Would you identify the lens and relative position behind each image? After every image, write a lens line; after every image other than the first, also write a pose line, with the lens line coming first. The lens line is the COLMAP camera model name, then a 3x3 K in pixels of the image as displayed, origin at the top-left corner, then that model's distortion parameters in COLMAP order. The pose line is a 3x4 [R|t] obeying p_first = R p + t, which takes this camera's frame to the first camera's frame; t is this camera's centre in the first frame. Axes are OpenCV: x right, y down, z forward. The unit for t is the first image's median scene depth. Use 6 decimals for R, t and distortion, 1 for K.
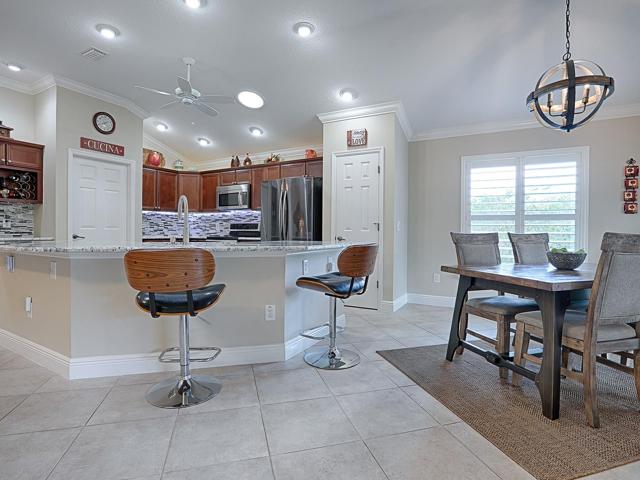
lens RADIAL K [[331.8, 0, 319.4], [0, 331.8, 235.4], [0, 0, 1]] dist [-0.066763, 0.032568]
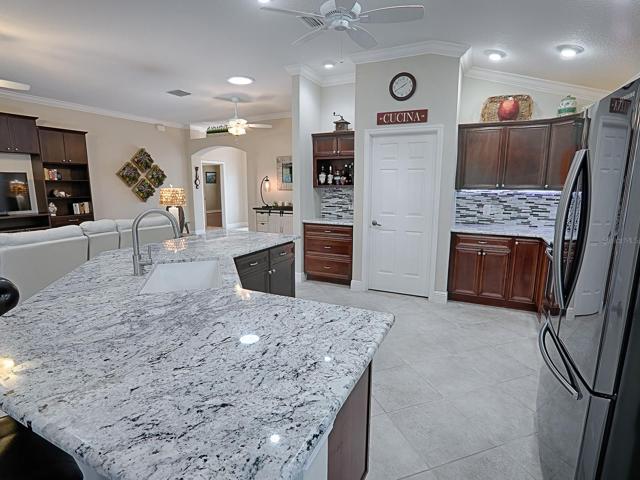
lens RADIAL K [[331.8, 0, 319.4], [0, 331.8, 235.4], [0, 0, 1]] dist [-0.066763, 0.032568]
pose [[0.052324, 0.149649, -0.987354, 0.156672], [-0.011765, 0.988732, 0.149235, -0.082868], [0.998561, 0.003808, 0.053495, 0.628019]]
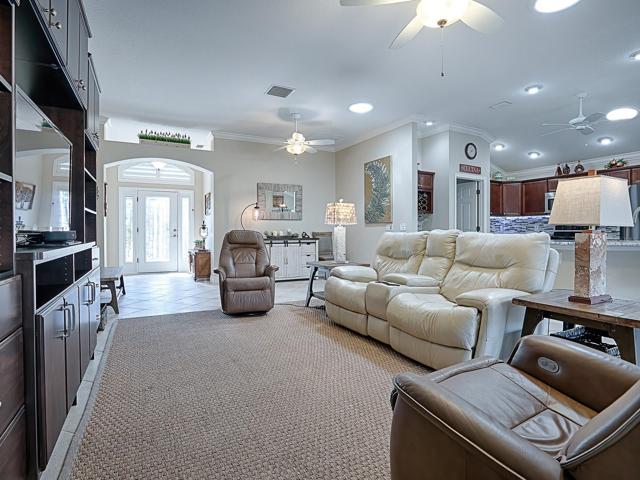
lens RADIAL K [[331.8, 0, 319.4], [0, 331.8, 235.4], [0, 0, 1]] dist [-0.066763, 0.032568]
pose [[0.838387, -0.002811, -0.545069, -0.384401], [0.000585, 0.999991, -0.004257, 0.002741], [0.545075, 0.003250, 0.838381, -0.383993]]
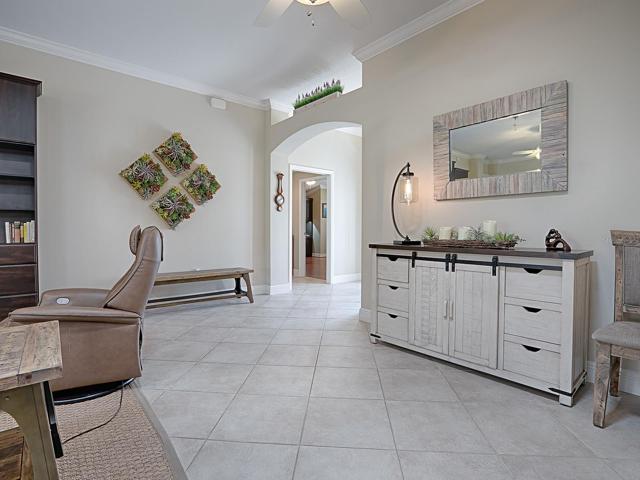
lens RADIAL K [[331.8, 0, 319.4], [0, 331.8, 235.4], [0, 0, 1]] dist [-0.066763, 0.032568]
pose [[-0.340179, 0.009114, -0.940317, -0.679589], [-0.017805, 0.999711, 0.016131, -0.011303], [0.940192, 0.022230, -0.339918, 0.533033]]
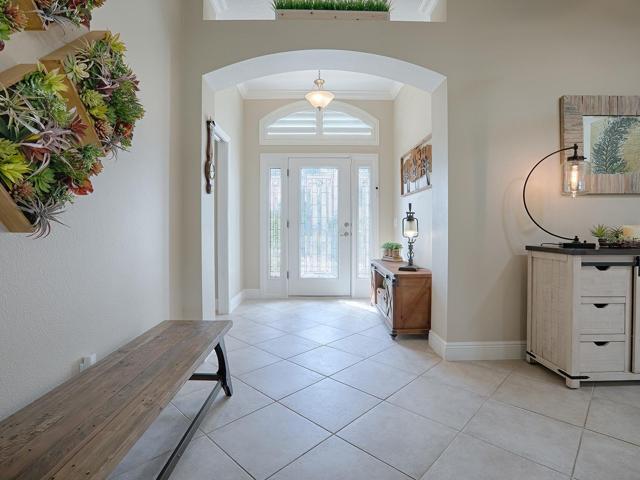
lens RADIAL K [[331.8, 0, 319.4], [0, 331.8, 235.4], [0, 0, 1]] dist [-0.066763, 0.032568]
pose [[0.498598, 0.012948, -0.866737, -1.026969], [-0.006328, 0.999916, 0.011298, -0.008853], [0.866810, -0.000149, 0.498638, 0.010782]]
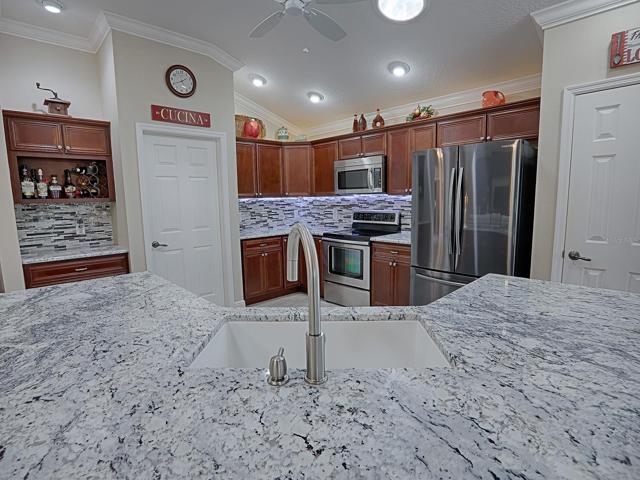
lens RADIAL K [[331.8, 0, 319.4], [0, 331.8, 235.4], [0, 0, 1]] dist [-0.066763, 0.032568]
pose [[0.954830, 0.008906, -0.297018, -0.140524], [0.022728, 0.994434, 0.102880, -0.068353], [0.296281, -0.104984, 0.949313, 0.322655]]
